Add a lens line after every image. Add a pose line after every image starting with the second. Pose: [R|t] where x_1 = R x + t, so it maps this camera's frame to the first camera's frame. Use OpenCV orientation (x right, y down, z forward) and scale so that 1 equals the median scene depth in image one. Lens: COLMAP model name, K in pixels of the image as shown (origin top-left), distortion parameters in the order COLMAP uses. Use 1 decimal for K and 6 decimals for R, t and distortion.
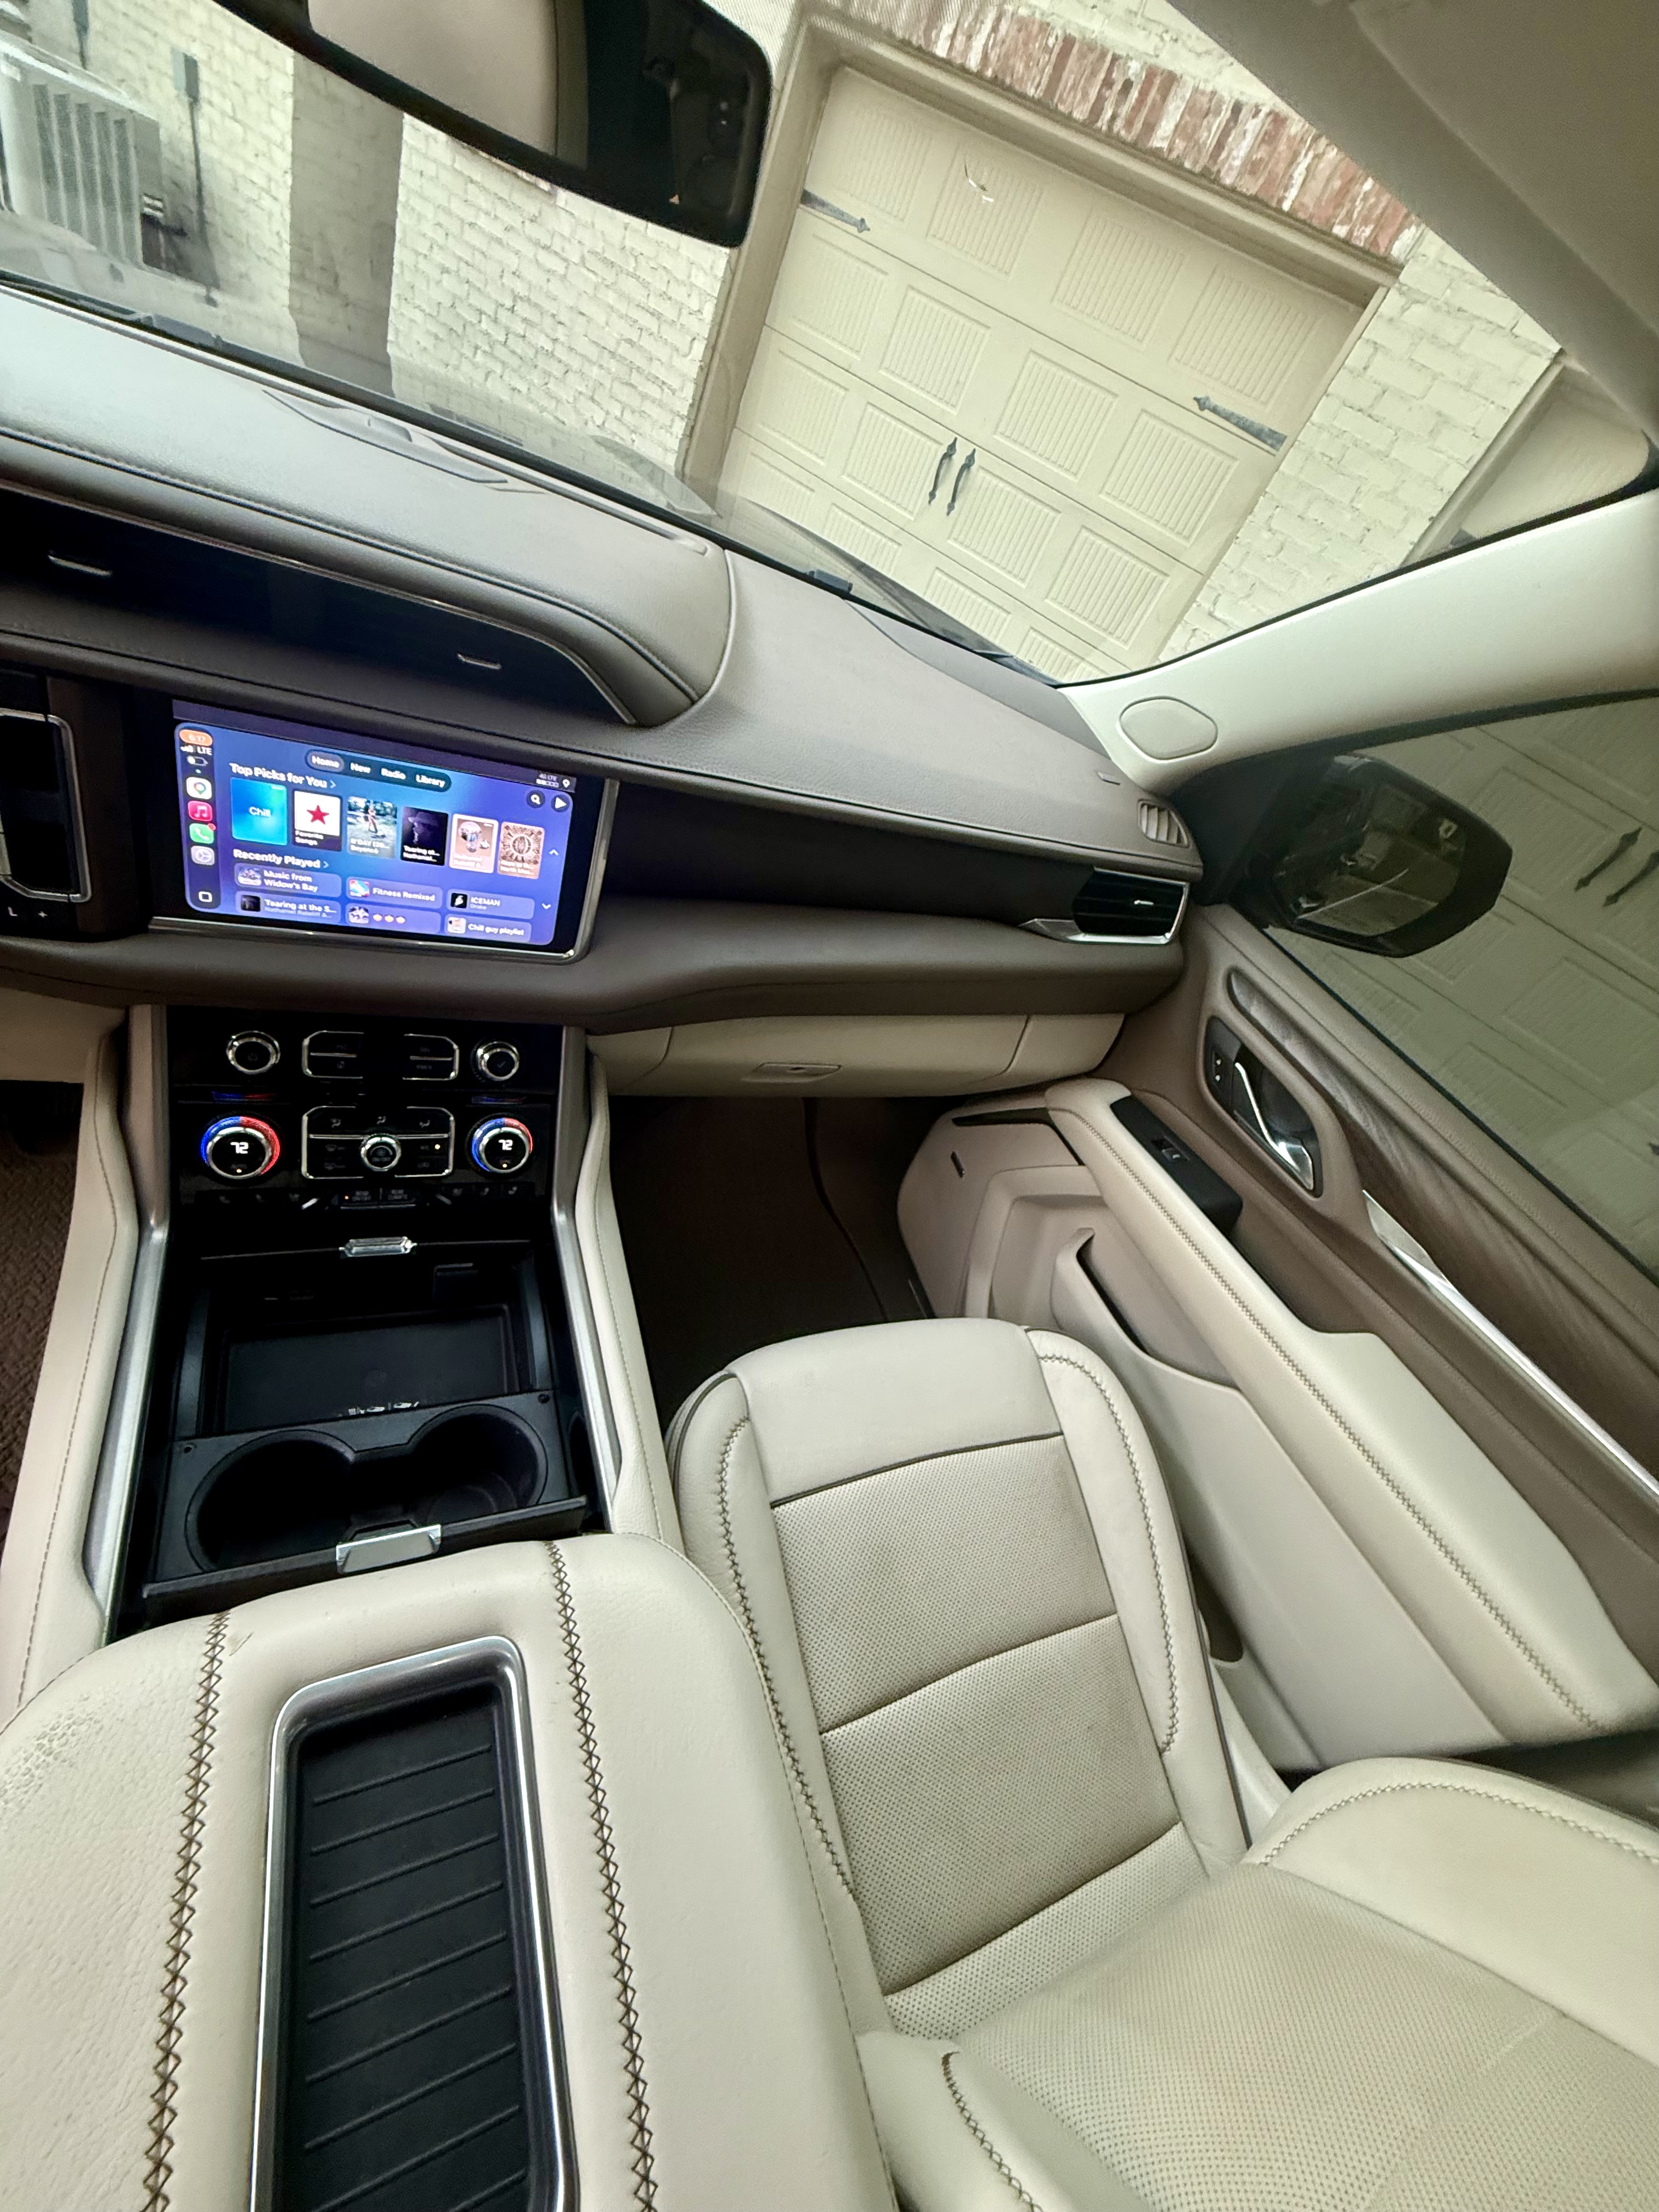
lens RADIAL K [[886.7, 0, 829.5], [0, 886.7, 1106.0], [0, 0, 1]] dist [0.001835, 0.000014]
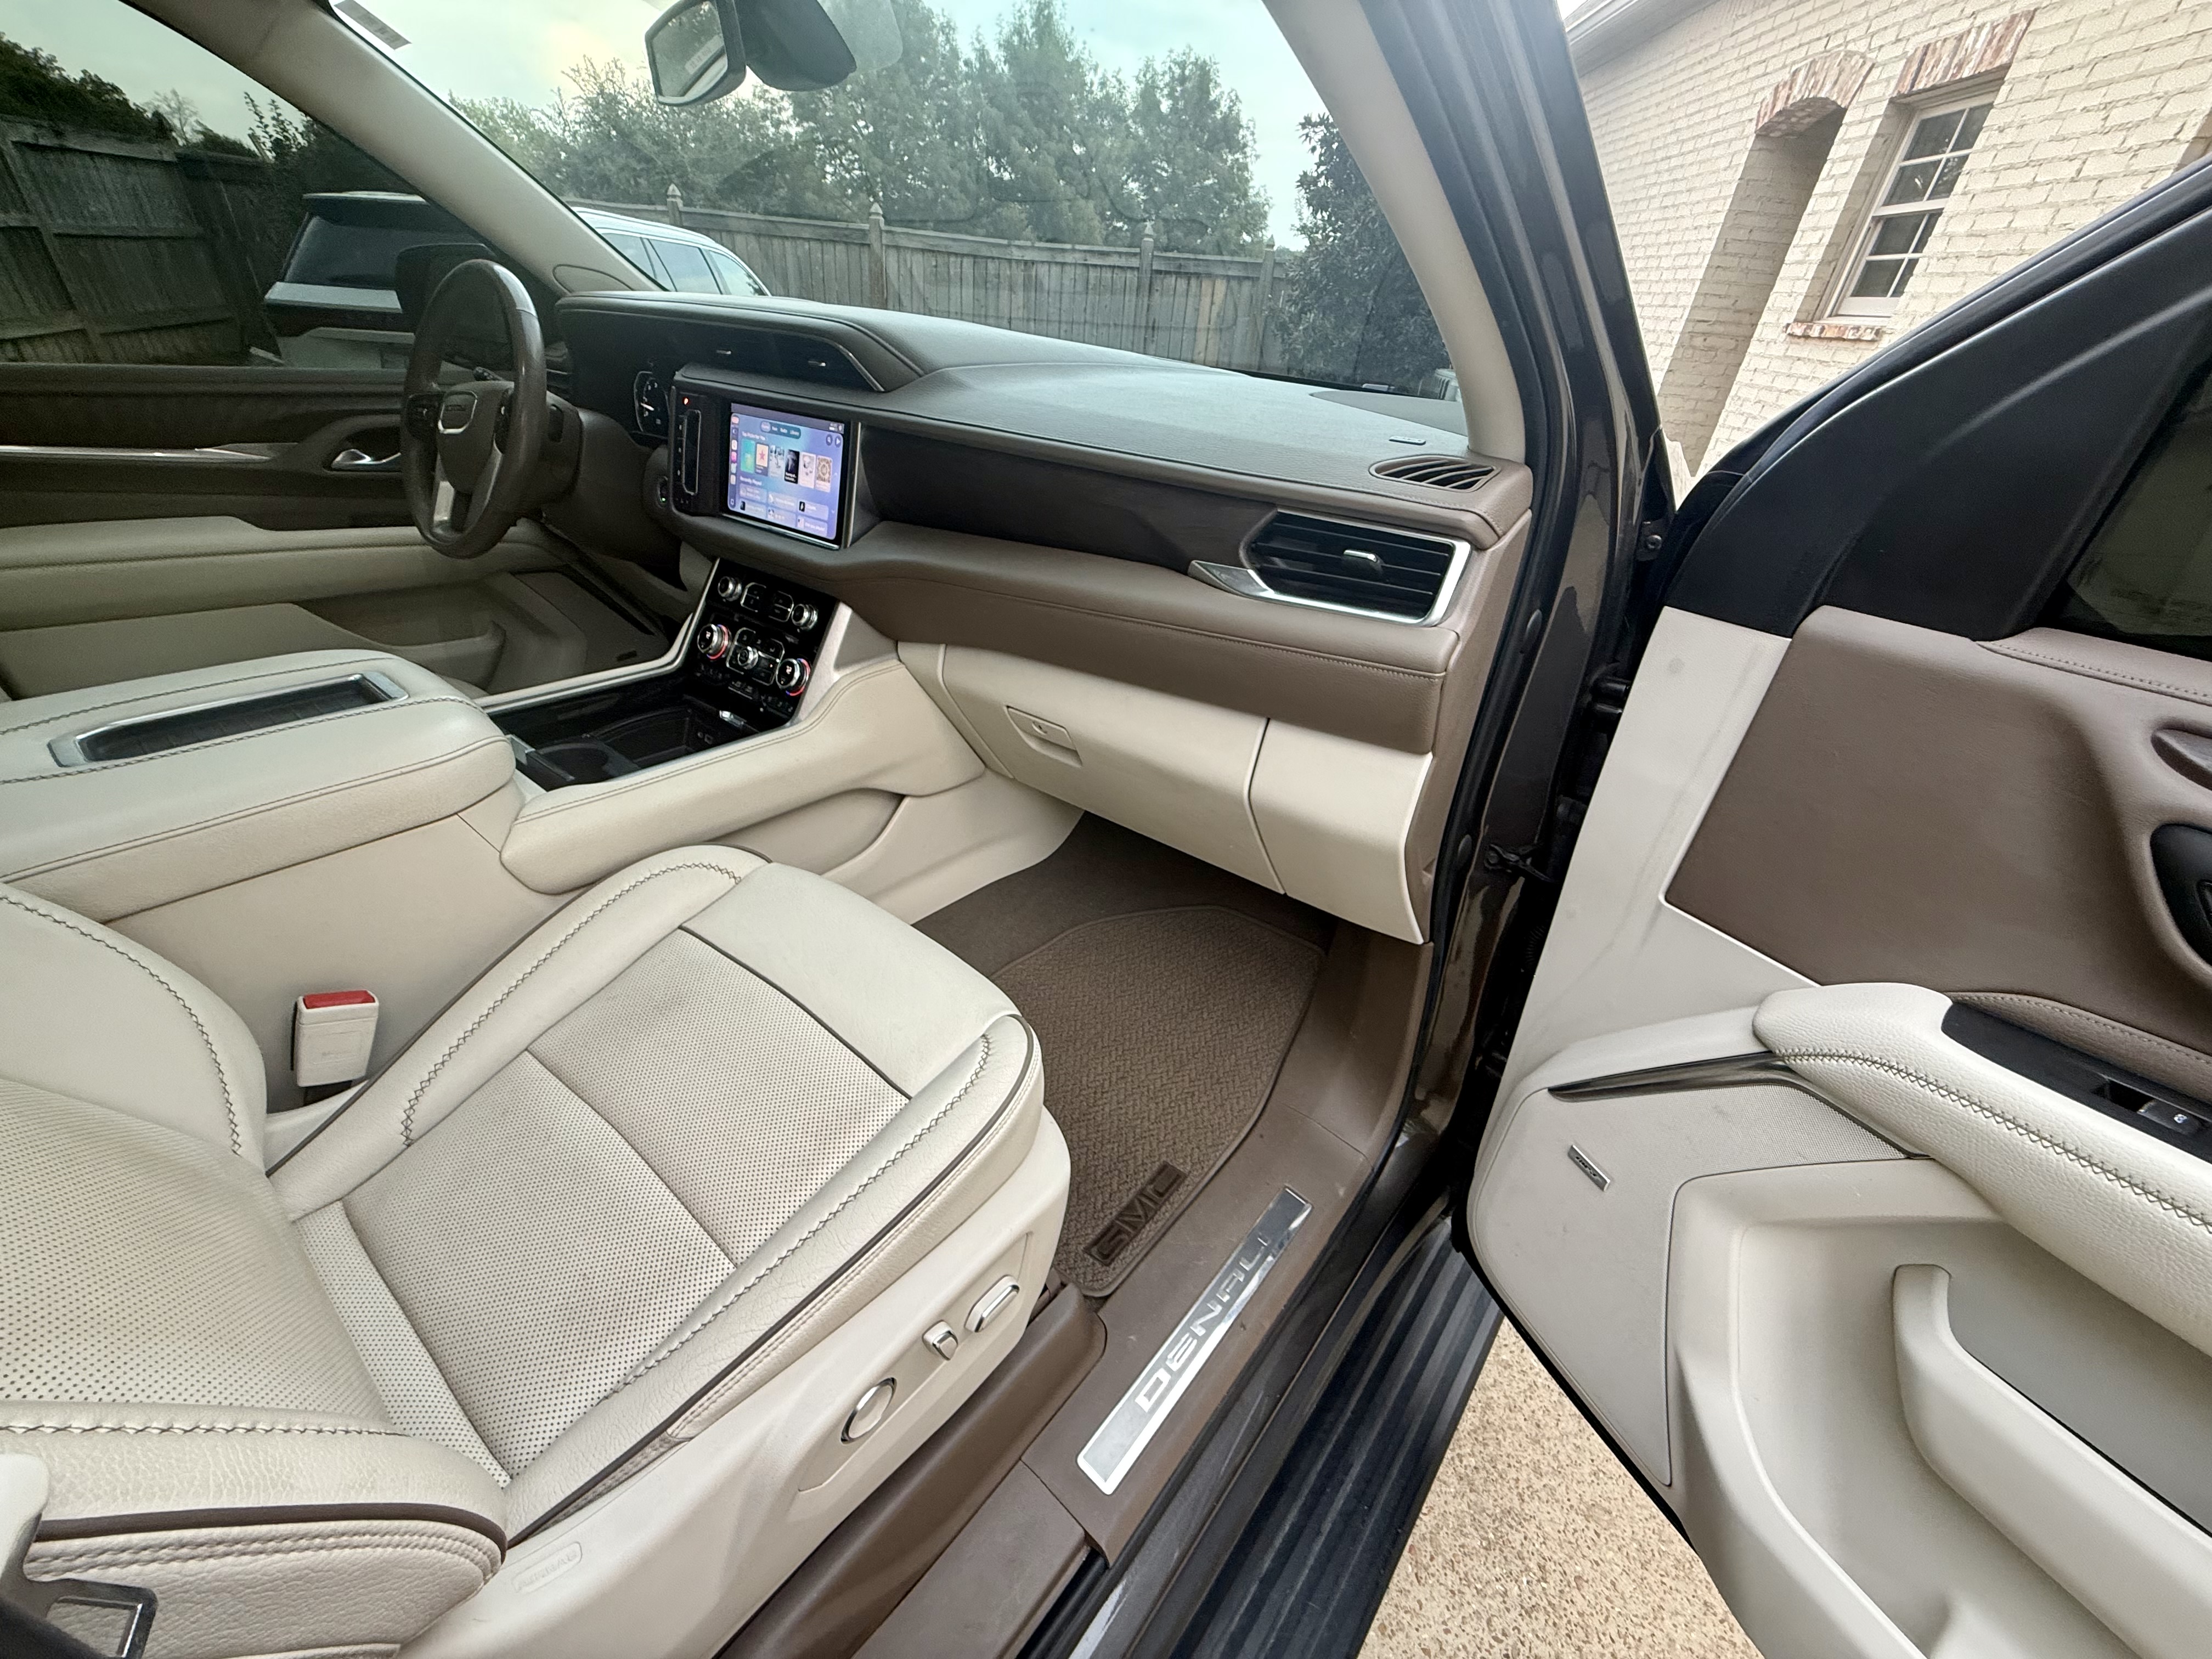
lens RADIAL K [[886.7, 0, 1106.0], [0, 886.7, 829.5], [0, 0, 1]] dist [0.001835, 0.000014]
pose [[0.493159, 0.128036, -0.860466, 1.451082], [-0.469123, 0.872109, -0.139100, 0.278575], [0.732610, 0.472263, 0.490153, 0.916535]]
